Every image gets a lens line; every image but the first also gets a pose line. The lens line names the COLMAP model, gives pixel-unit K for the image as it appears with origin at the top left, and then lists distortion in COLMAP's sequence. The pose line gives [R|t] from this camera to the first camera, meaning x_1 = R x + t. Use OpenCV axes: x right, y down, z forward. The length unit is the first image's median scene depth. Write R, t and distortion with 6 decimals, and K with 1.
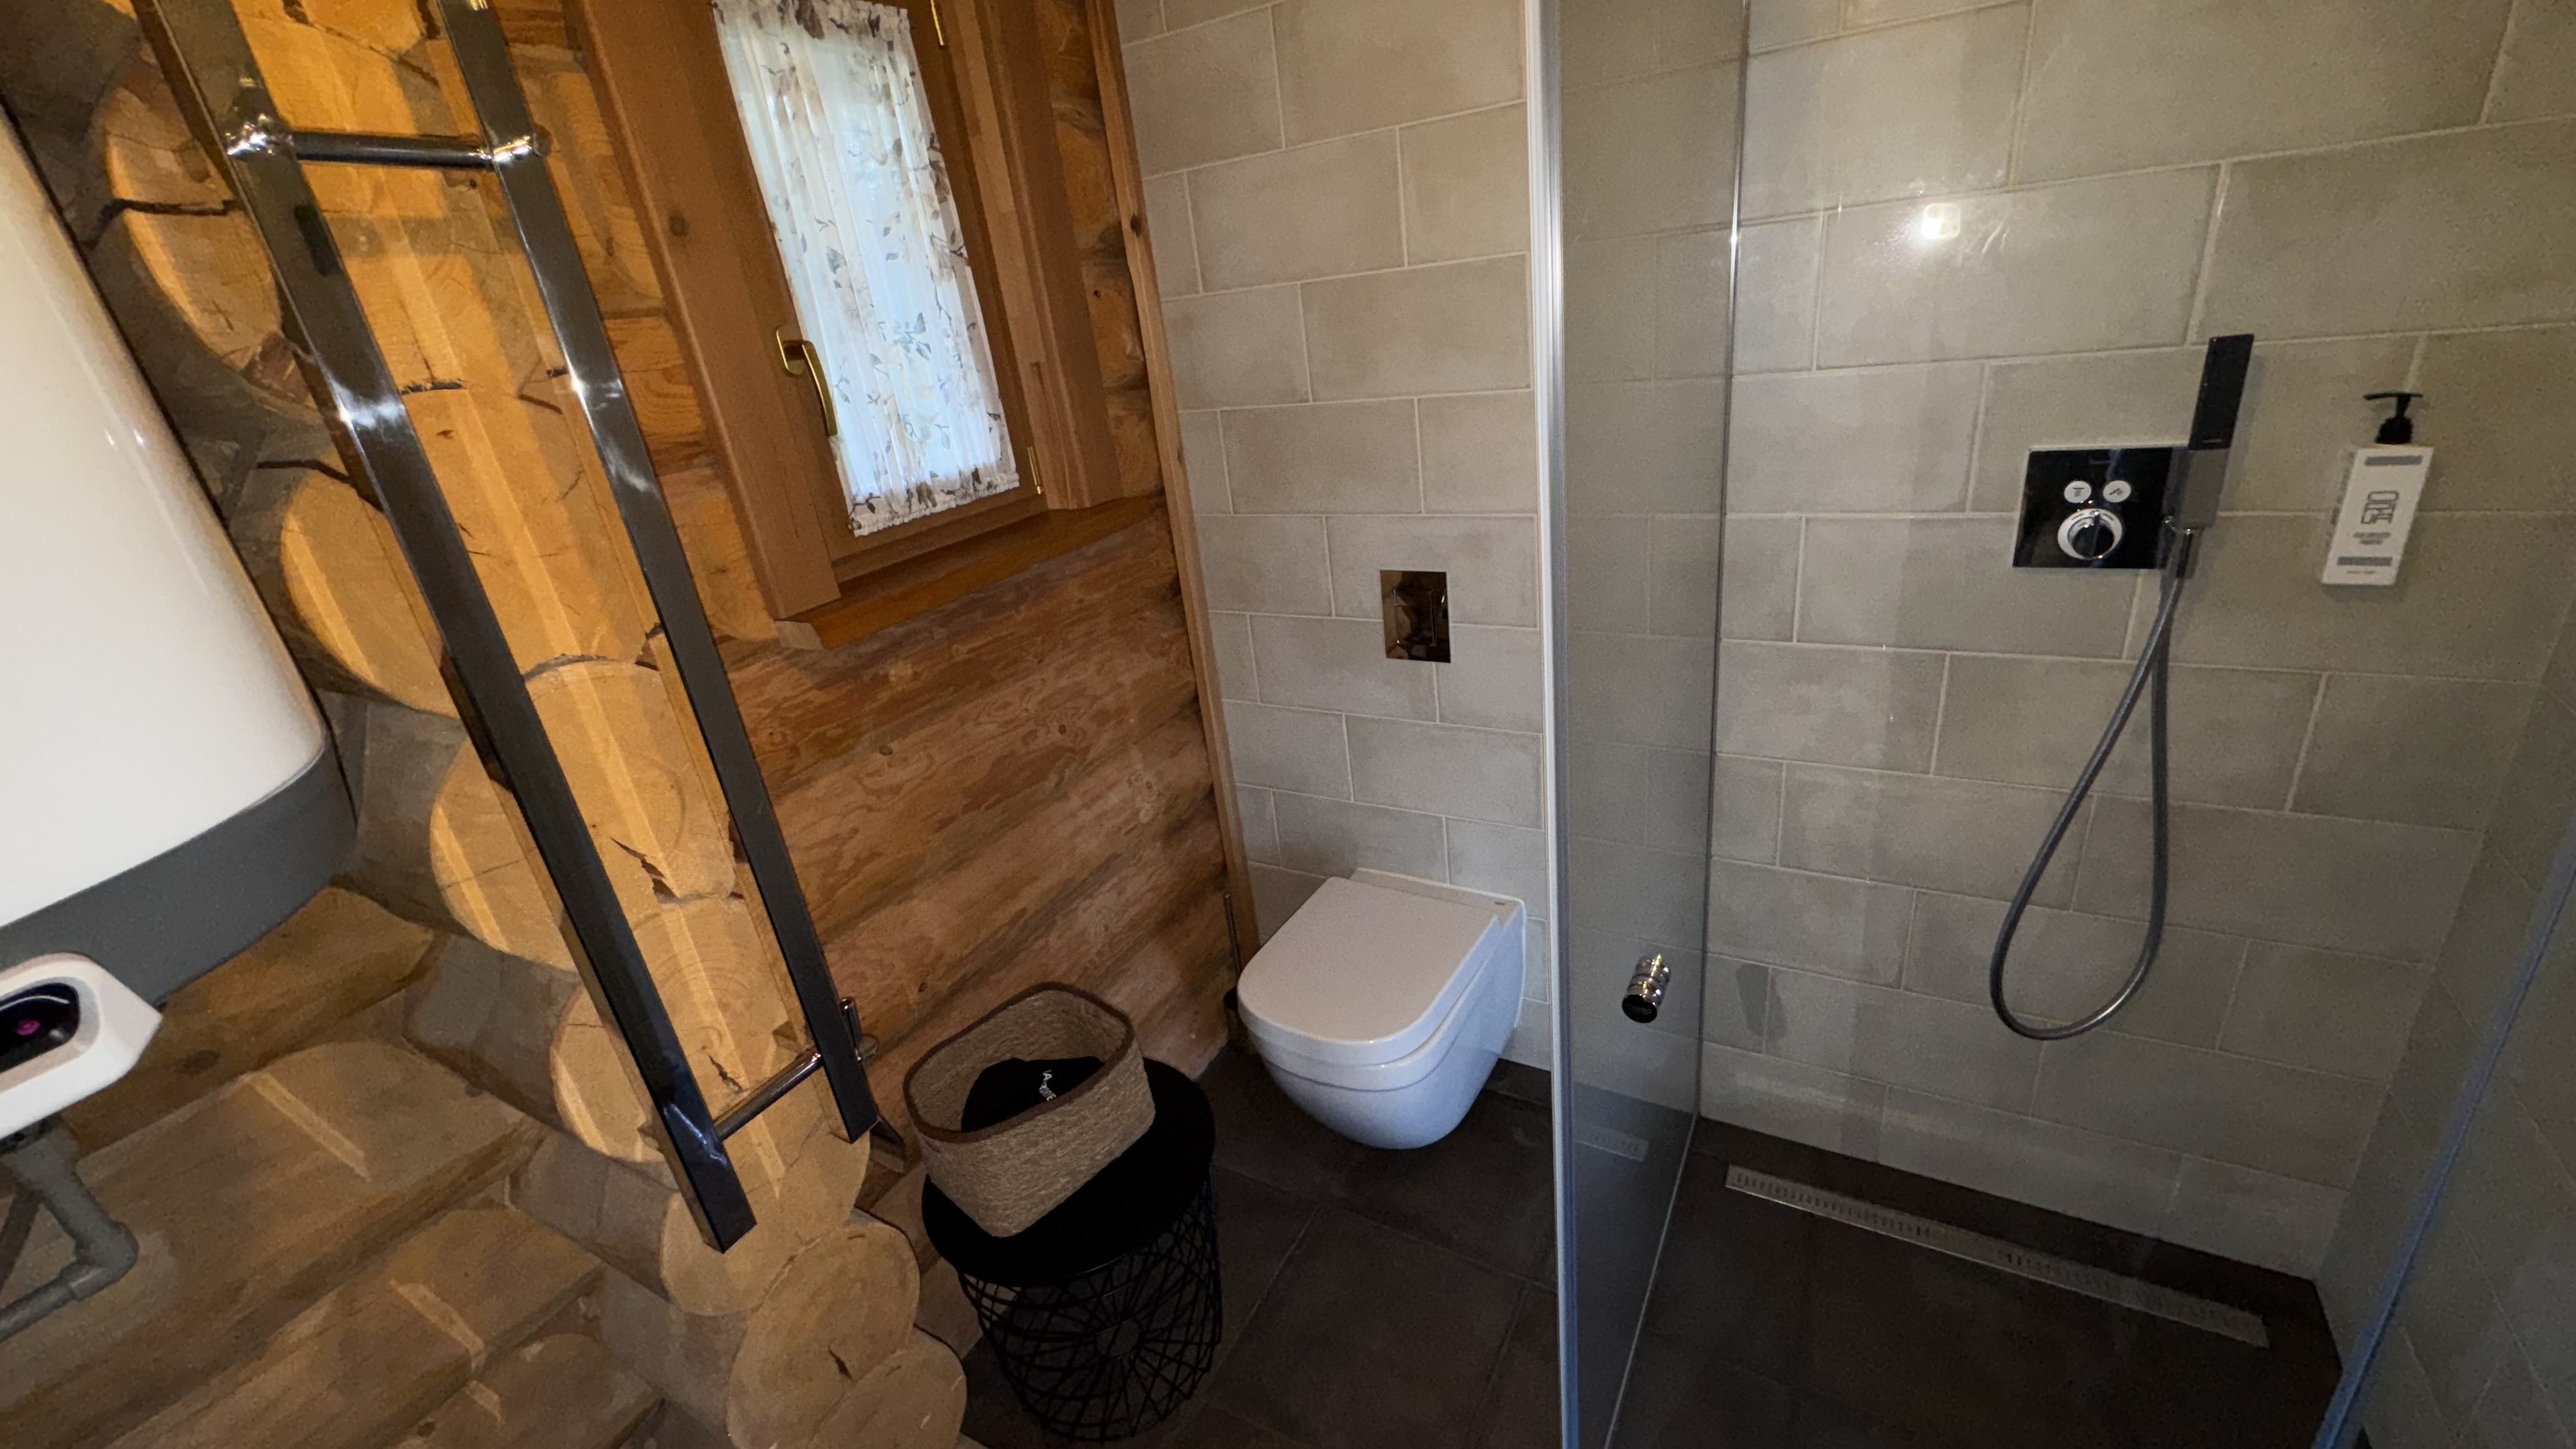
lens RADIAL K [[1030.2, 0, 1291.2], [0, 1030.2, 723.6], [0, 0, 1]] dist [-0.000163, 0.000389]
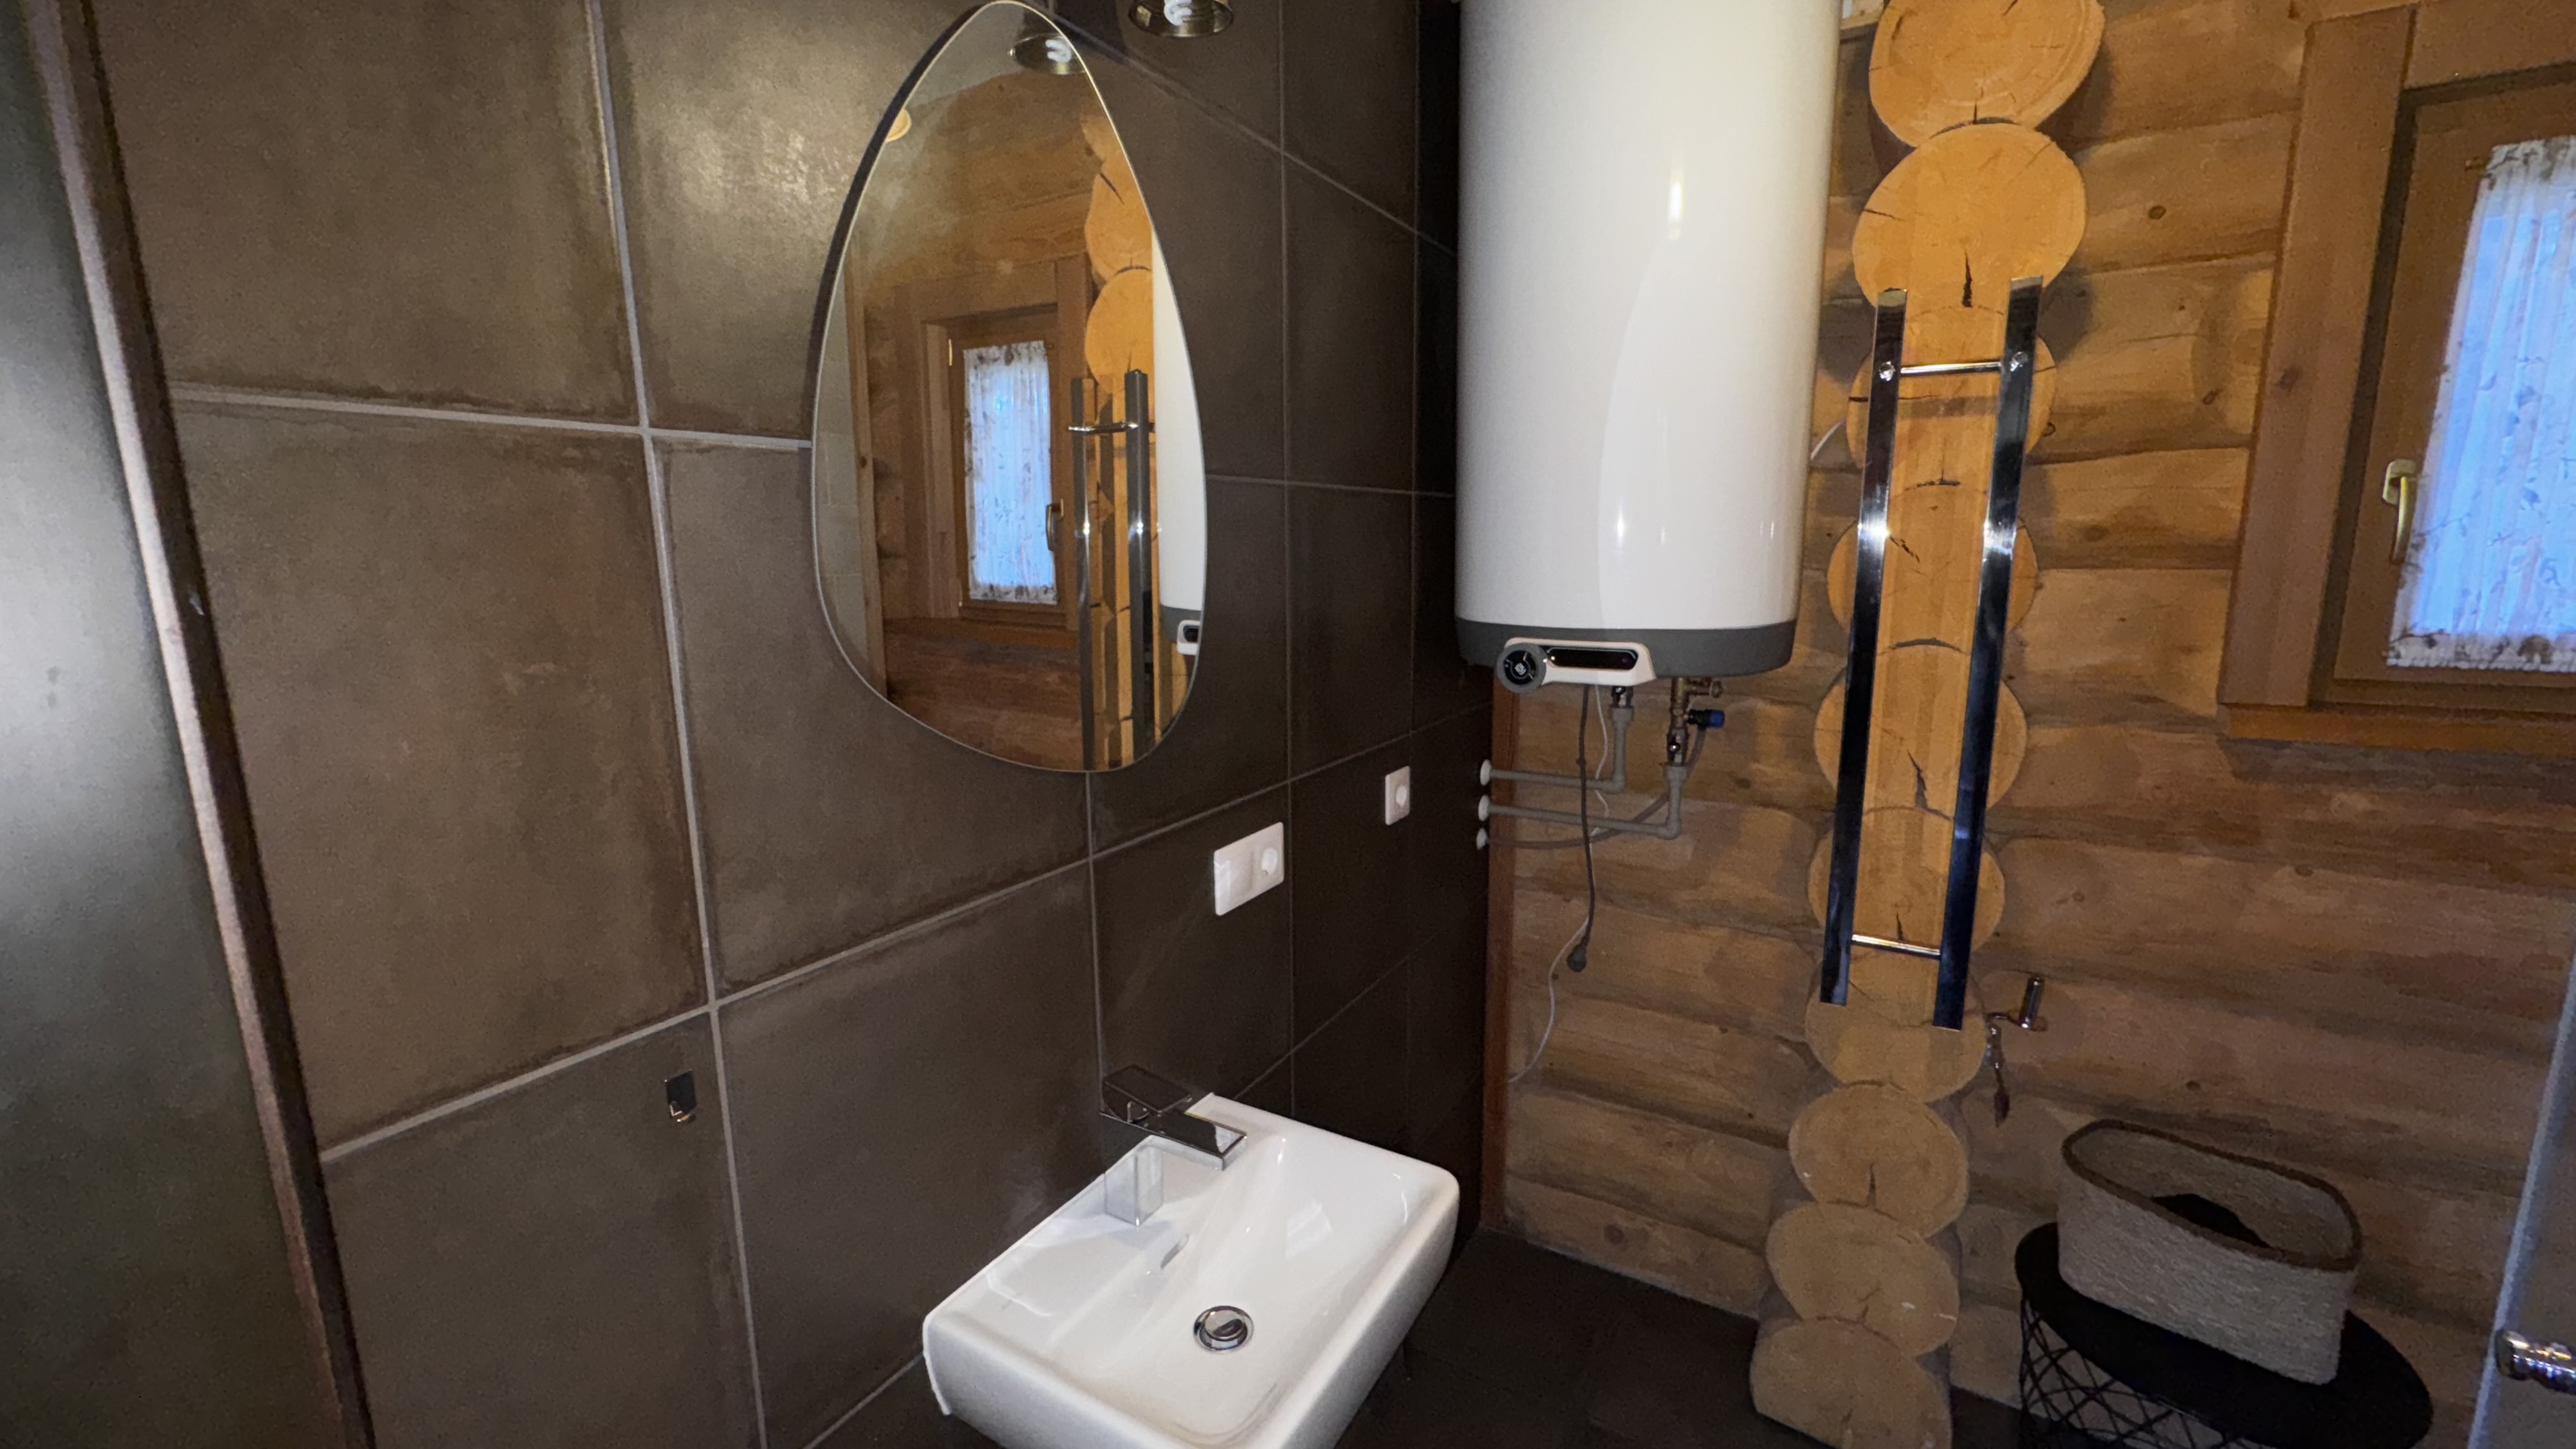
lens RADIAL K [[1039.5, 0, 1295.1], [0, 1039.5, 721.9], [0, 0, 1]] dist [0.000151, 0.000203]
pose [[-0.019737, 0.288256, -0.957350, 0.553640], [-0.375741, 0.885206, 0.274280, -0.010860], [0.926515, 0.365129, 0.090838, -0.046979]]
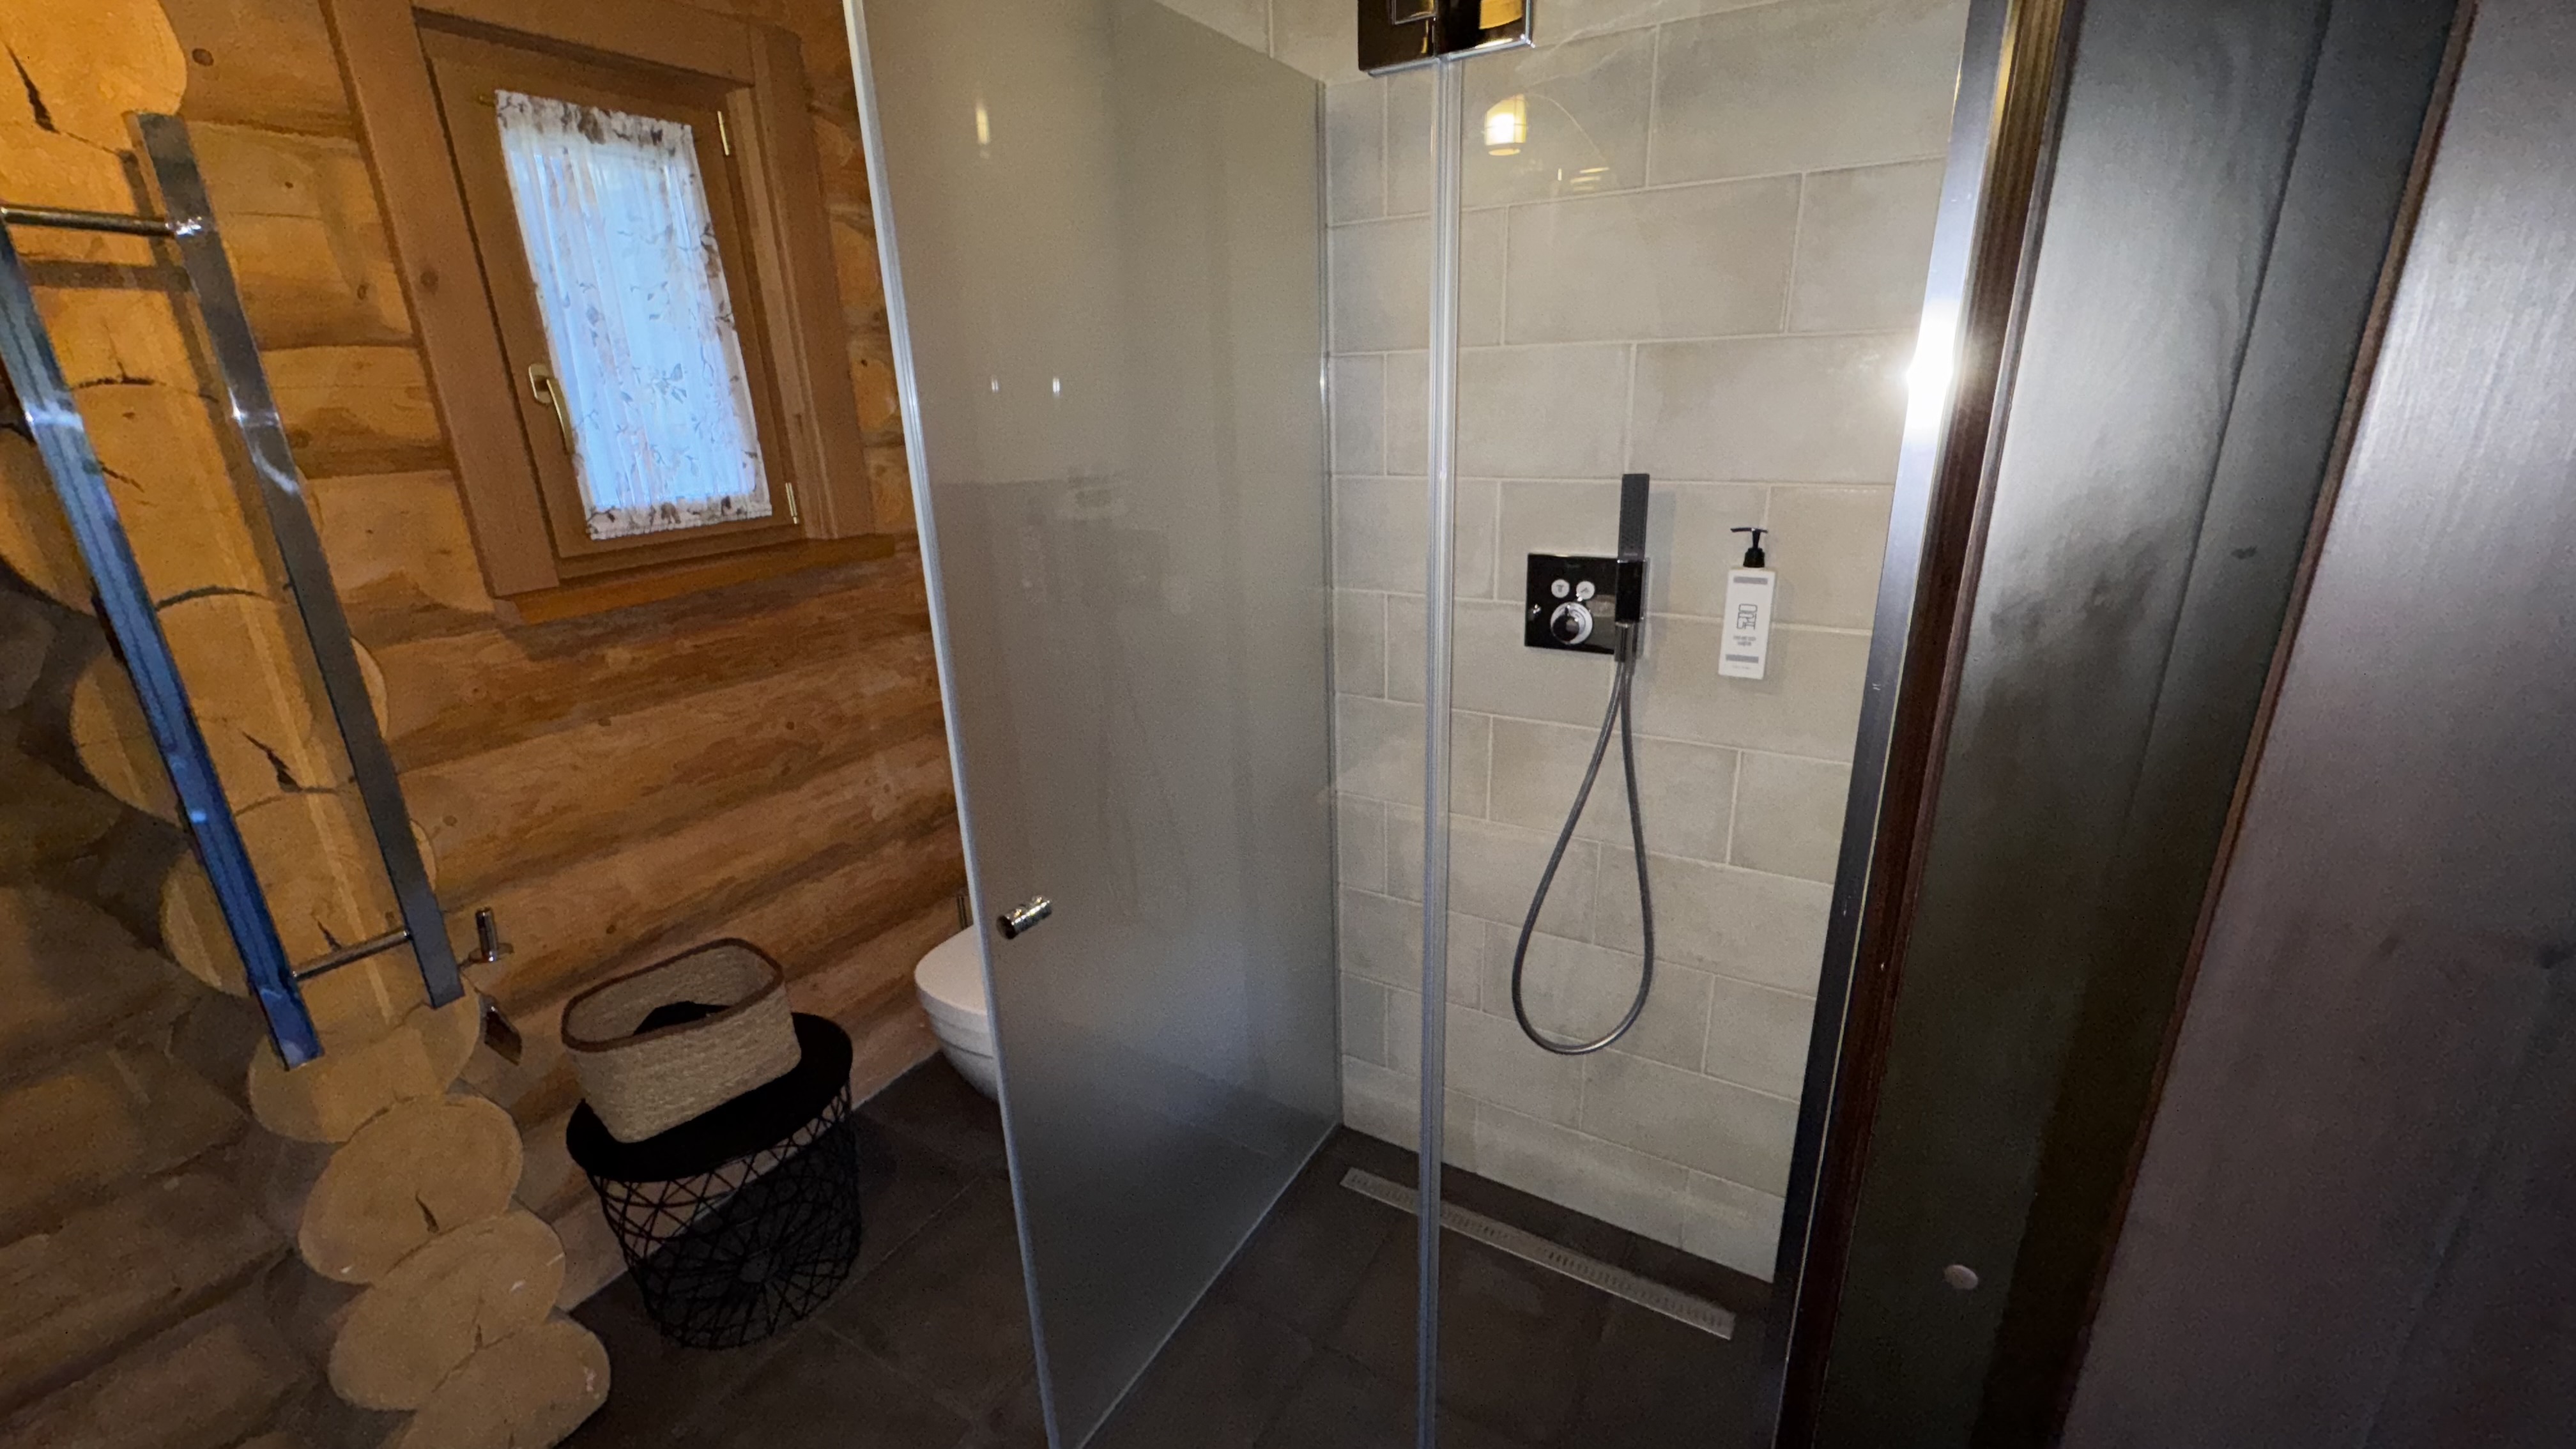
lens RADIAL K [[1033.0, 0, 1288.0], [0, 1033.0, 724.5], [0, 0, 1]] dist [0.001052, -0.000136]
pose [[0.996136, 0.087084, 0.011388, 0.373894], [-0.085997, 0.993483, -0.074810, 0.050415], [-0.017829, 0.073542, 0.997133, -0.189814]]
